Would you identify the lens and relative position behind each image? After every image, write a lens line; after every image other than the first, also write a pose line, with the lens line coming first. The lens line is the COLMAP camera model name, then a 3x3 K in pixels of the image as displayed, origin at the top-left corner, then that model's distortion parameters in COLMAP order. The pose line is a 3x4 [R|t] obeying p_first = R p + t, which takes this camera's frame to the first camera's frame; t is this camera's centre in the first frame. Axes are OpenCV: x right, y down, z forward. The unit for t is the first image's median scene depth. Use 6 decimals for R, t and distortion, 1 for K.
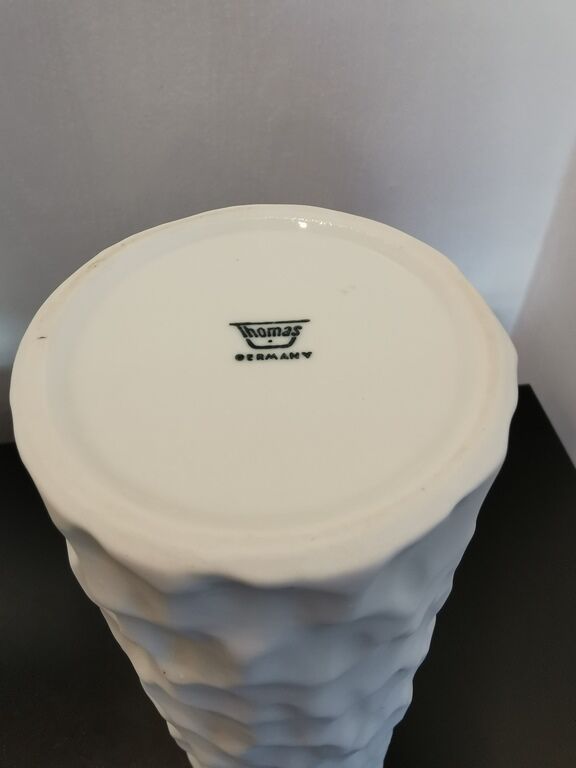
lens RADIAL K [[581.4, 0, 288.8], [0, 581.4, 388.1], [0, 0, 1]] dist [0.007783, 0.000048]
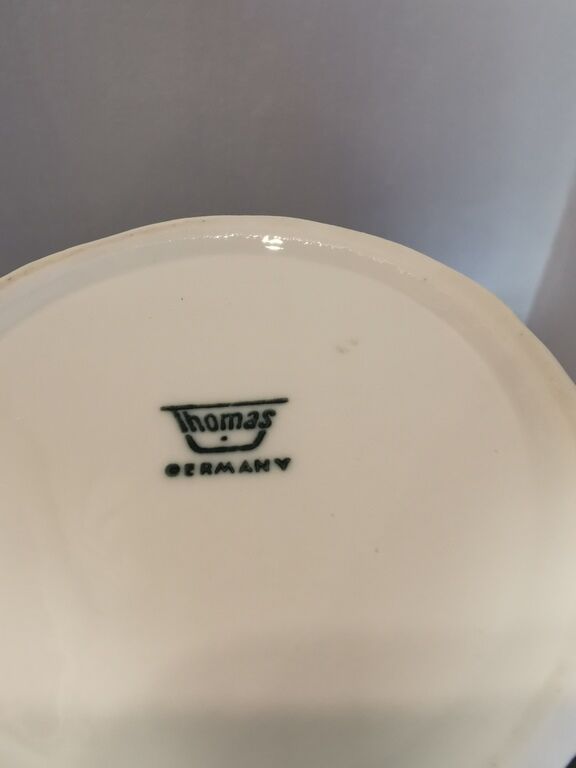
lens RADIAL K [[581.4, 0, 287.2], [0, 581.4, 380.0], [0, 0, 1]] dist [0.007783, 0.000048]
pose [[0.999926, -0.010865, 0.005387, 0.032669], [0.010911, 0.999904, -0.008525, -0.136096], [-0.005294, 0.008583, 0.999949, 0.370925]]
